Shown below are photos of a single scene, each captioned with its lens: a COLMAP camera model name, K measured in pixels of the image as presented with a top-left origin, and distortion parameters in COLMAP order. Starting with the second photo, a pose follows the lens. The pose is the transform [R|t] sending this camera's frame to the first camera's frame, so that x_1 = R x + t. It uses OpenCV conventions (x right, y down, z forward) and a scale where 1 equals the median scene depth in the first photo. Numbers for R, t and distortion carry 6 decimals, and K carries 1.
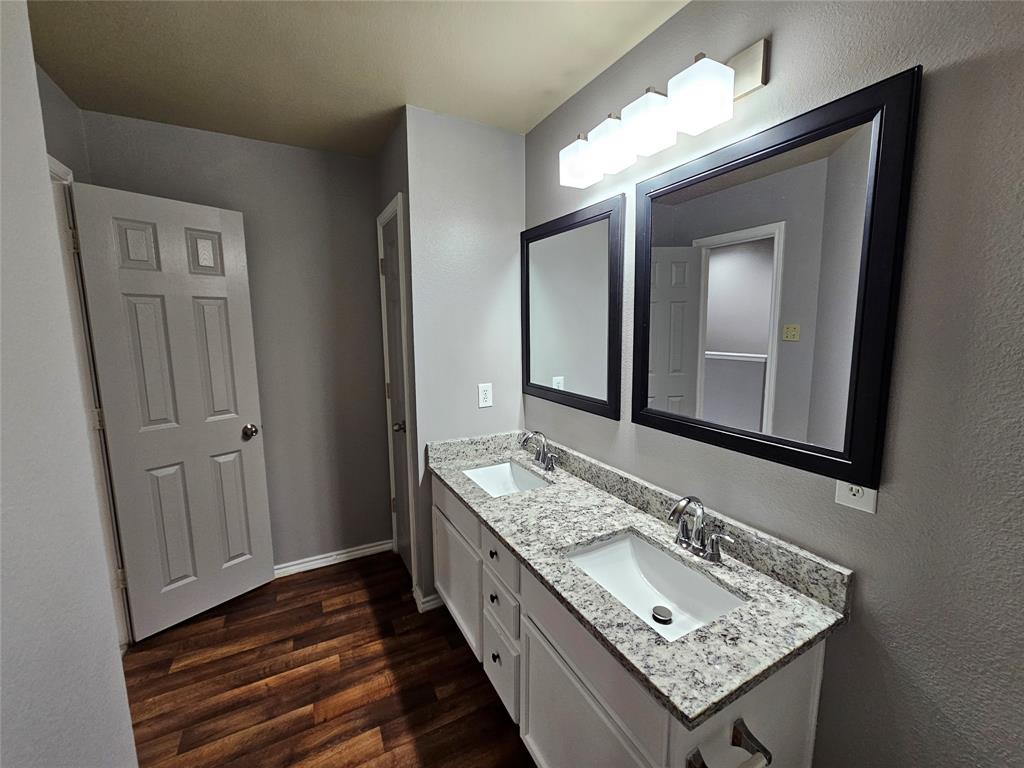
lens RADIAL K [[417.8, 0, 527.8], [0, 417.8, 390.6], [0, 0, 1]] dist [0.000071, 0.000576]
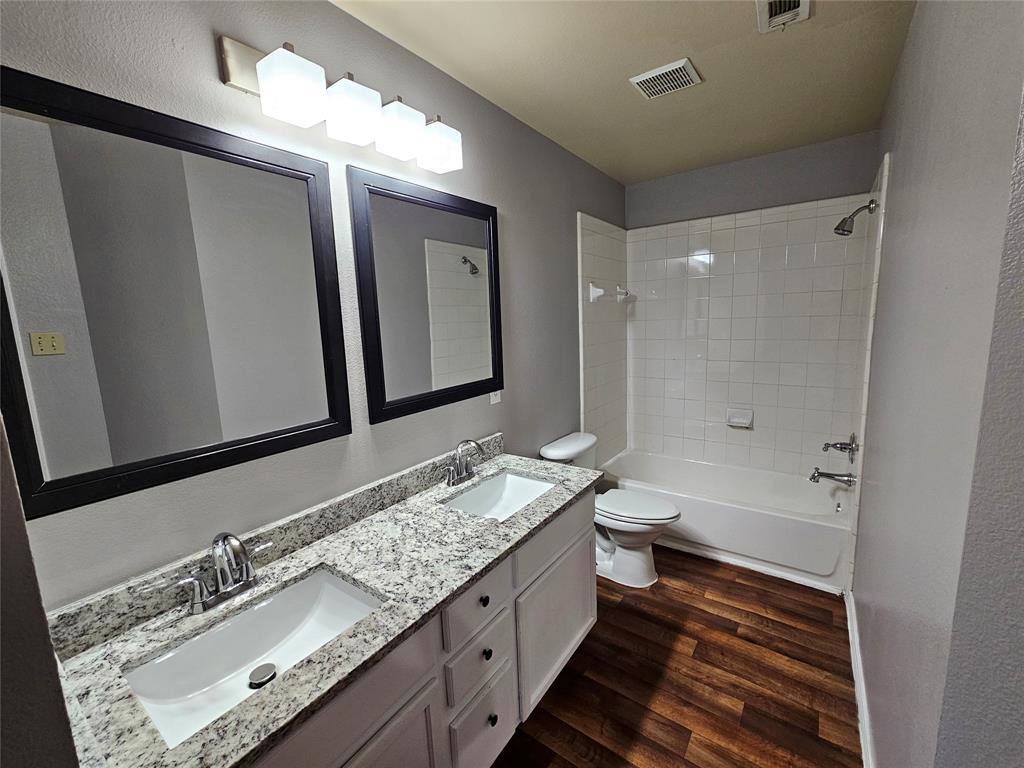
lens RADIAL K [[417.8, 0, 518.7], [0, 417.8, 383.1], [0, 0, 1]] dist [0.000071, 0.000576]
pose [[-0.423891, -0.131216, 0.896158, -0.768195], [0.173178, 0.959452, 0.222398, -0.176455], [-0.889003, 0.249468, -0.383979, 1.130669]]
